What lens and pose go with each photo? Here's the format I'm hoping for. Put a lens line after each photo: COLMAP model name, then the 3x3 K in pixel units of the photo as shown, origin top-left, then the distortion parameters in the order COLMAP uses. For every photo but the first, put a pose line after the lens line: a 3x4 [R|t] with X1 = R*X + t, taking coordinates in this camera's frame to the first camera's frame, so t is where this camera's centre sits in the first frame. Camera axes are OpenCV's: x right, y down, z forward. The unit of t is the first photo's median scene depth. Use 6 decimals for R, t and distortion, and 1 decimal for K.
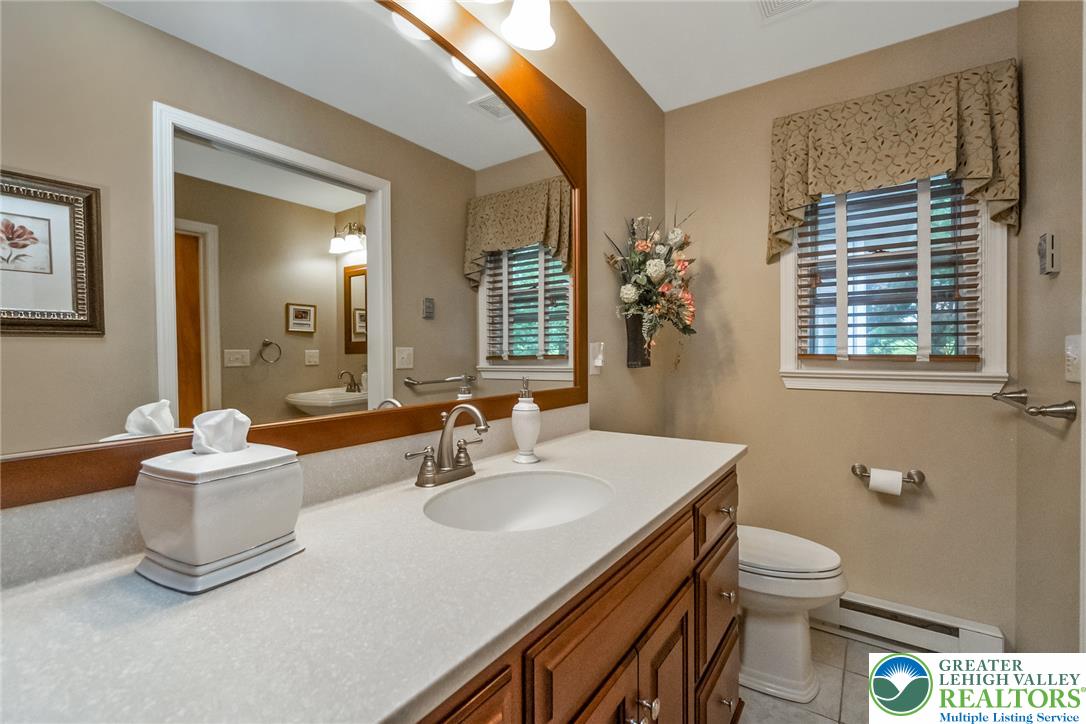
lens RADIAL K [[478.4, 0, 550.2], [0, 478.4, 358.1], [0, 0, 1]] dist [-0.006799, 0.000794]
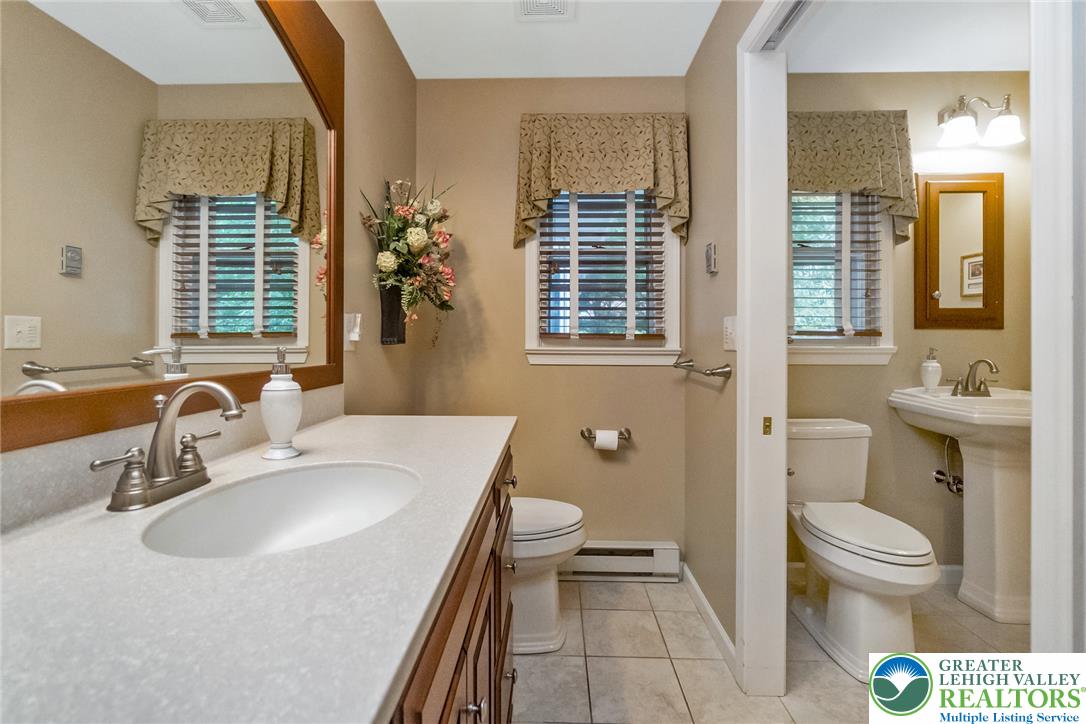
lens RADIAL K [[478.4, 0, 545.1], [0, 478.4, 338.9], [0, 0, 1]] dist [-0.006799, 0.000794]
pose [[0.838365, 0.008535, 0.545042, -0.077465], [-0.000156, 0.999881, -0.015418, 0.025566], [-0.545109, 0.012841, 0.838267, 0.081503]]
